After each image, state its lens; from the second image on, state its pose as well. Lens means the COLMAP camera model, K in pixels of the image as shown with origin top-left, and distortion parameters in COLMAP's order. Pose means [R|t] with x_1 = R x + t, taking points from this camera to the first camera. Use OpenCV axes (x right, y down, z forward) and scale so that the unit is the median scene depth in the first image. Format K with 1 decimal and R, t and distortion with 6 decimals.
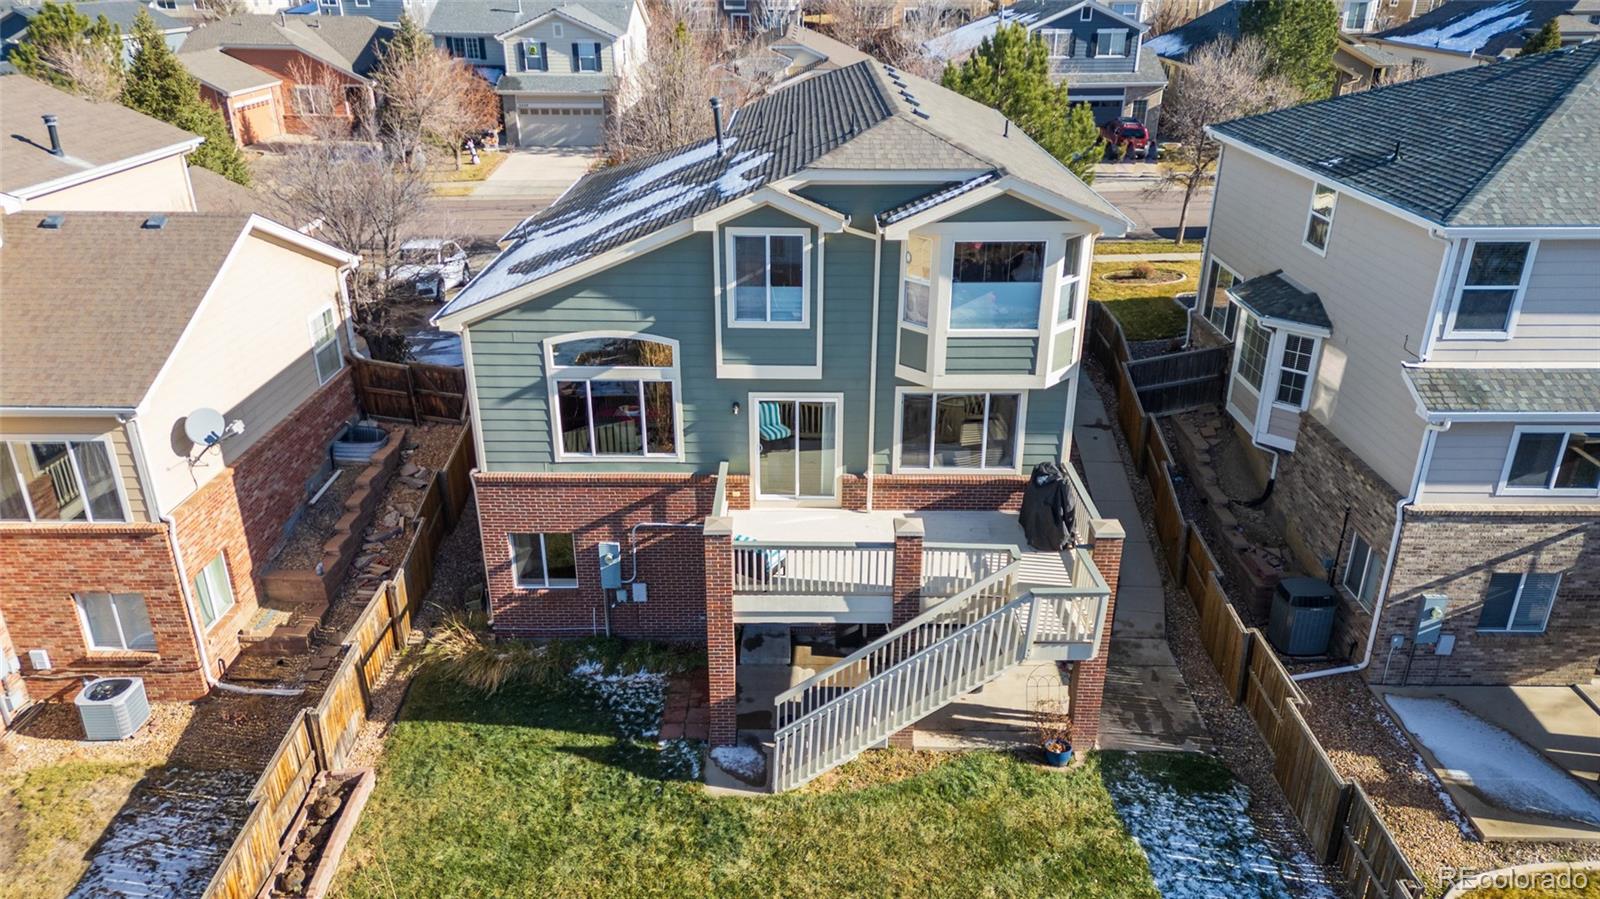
lens RADIAL K [[1109.4, 0, 800.0], [0, 1109.4, 449.5], [0, 0, 1]] dist [0.101693, -0.085233]
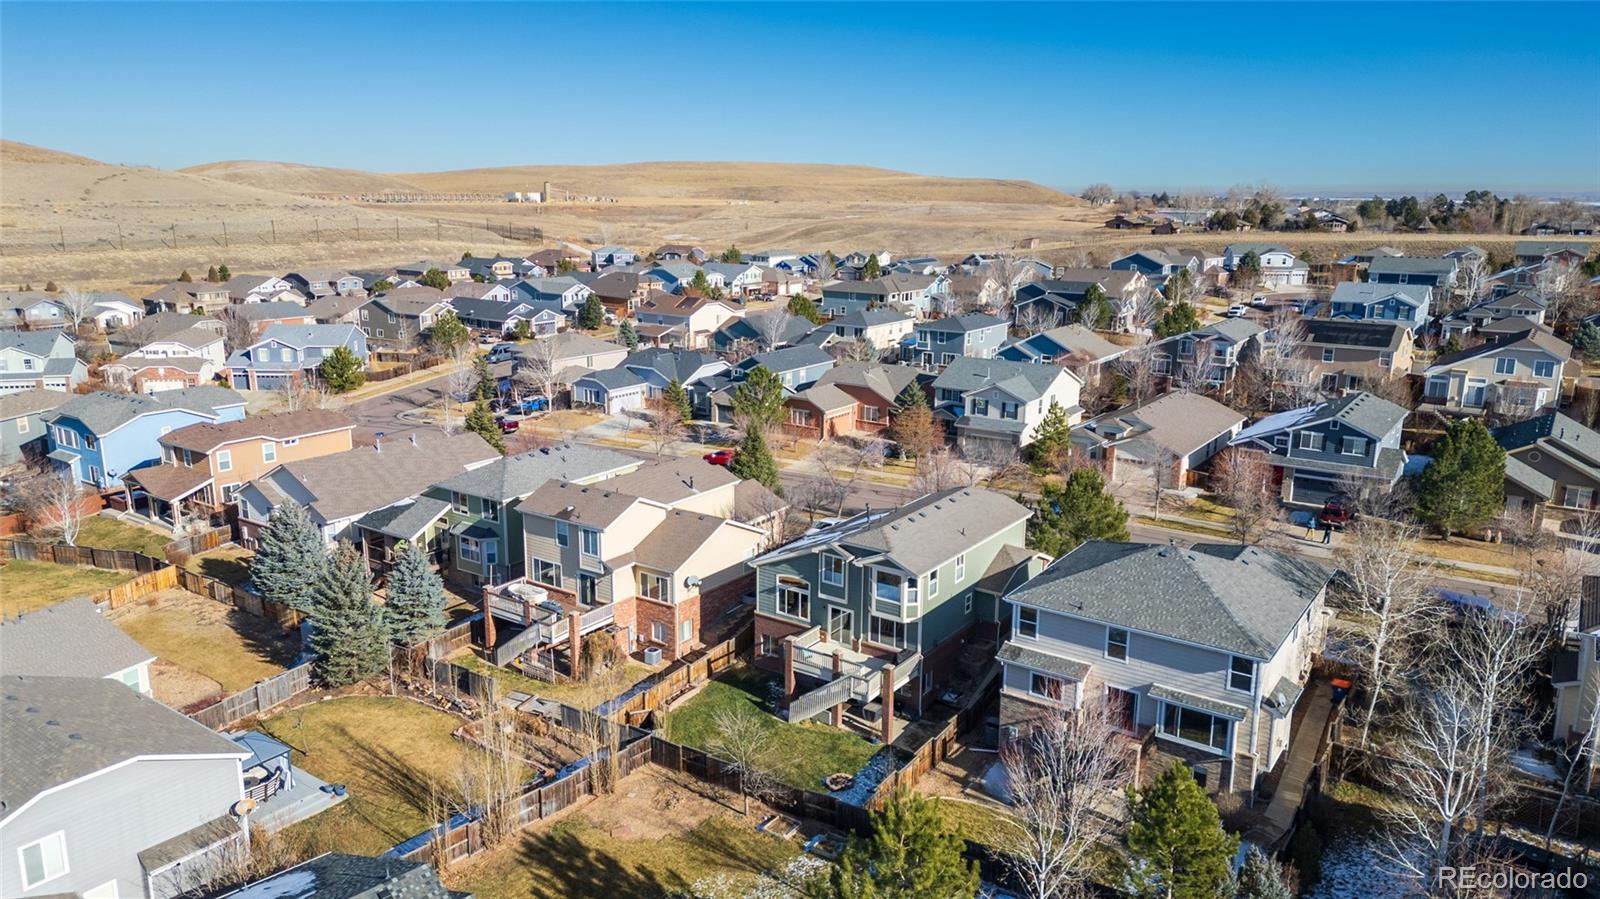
lens RADIAL K [[1109.4, 0, 800.0], [0, 1109.4, 449.5], [0, 0, 1]] dist [0.101693, -0.085233]
pose [[0.825977, 0.135031, -0.547291, 1.511897], [-0.234095, 0.965374, -0.115116, -0.091474], [0.512797, 0.223202, 0.828988, -1.690844]]
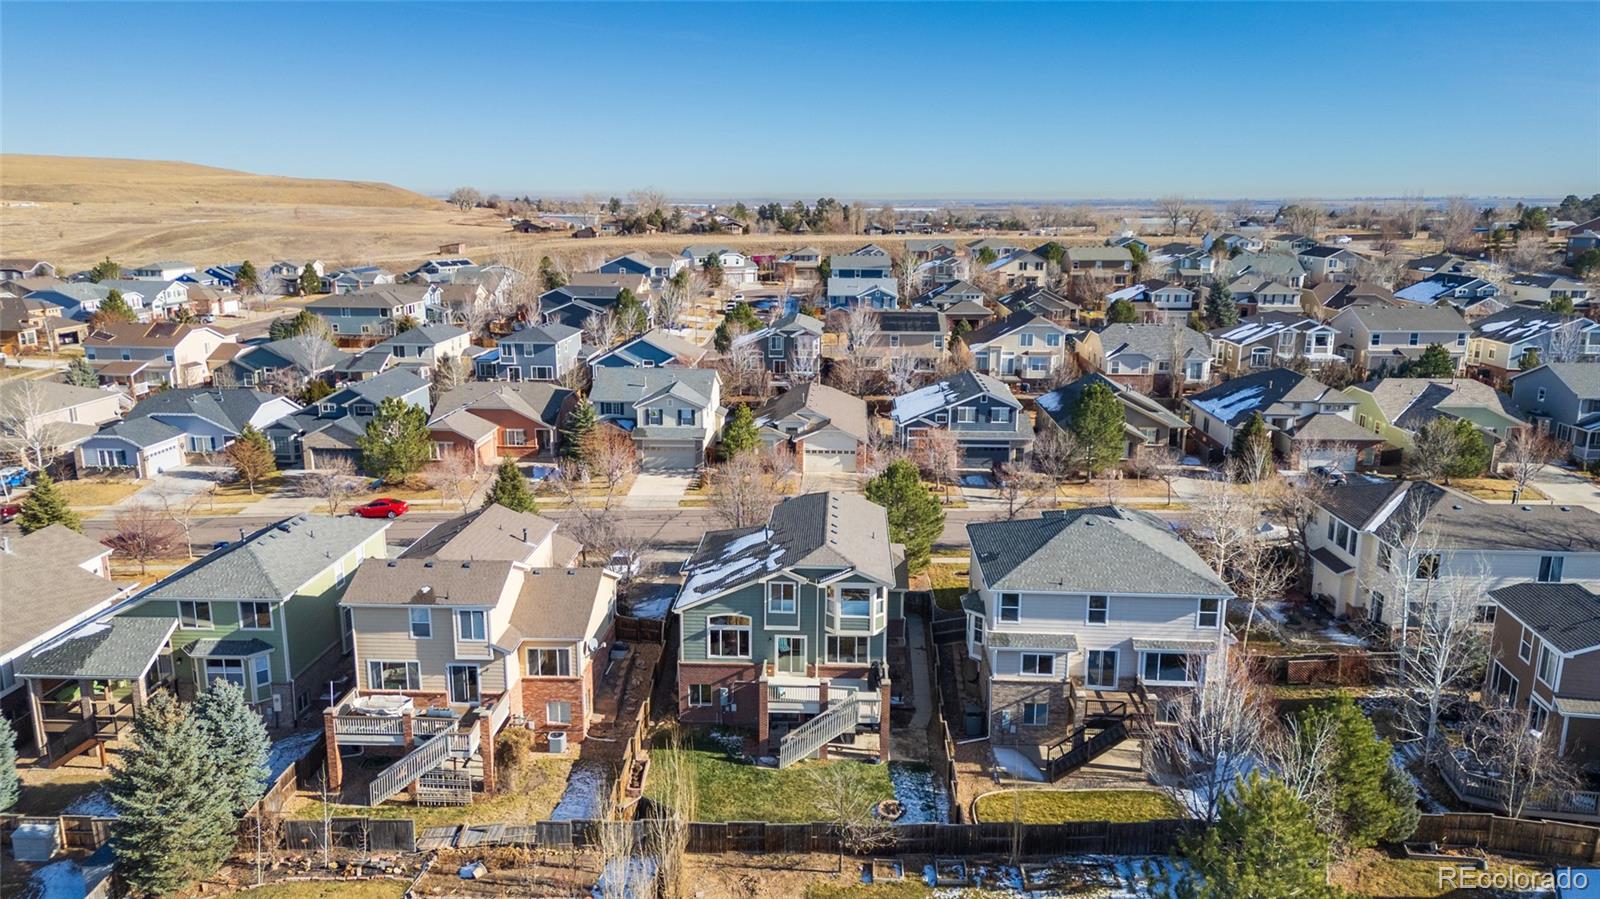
lens RADIAL K [[1109.4, 0, 800.0], [0, 1109.4, 449.5], [0, 0, 1]] dist [0.101693, -0.085233]
pose [[0.999388, 0.012247, -0.032774, 0.109008], [-0.018238, 0.981756, -0.189271, 0.022083], [0.029858, 0.189752, 0.981378, -1.945412]]
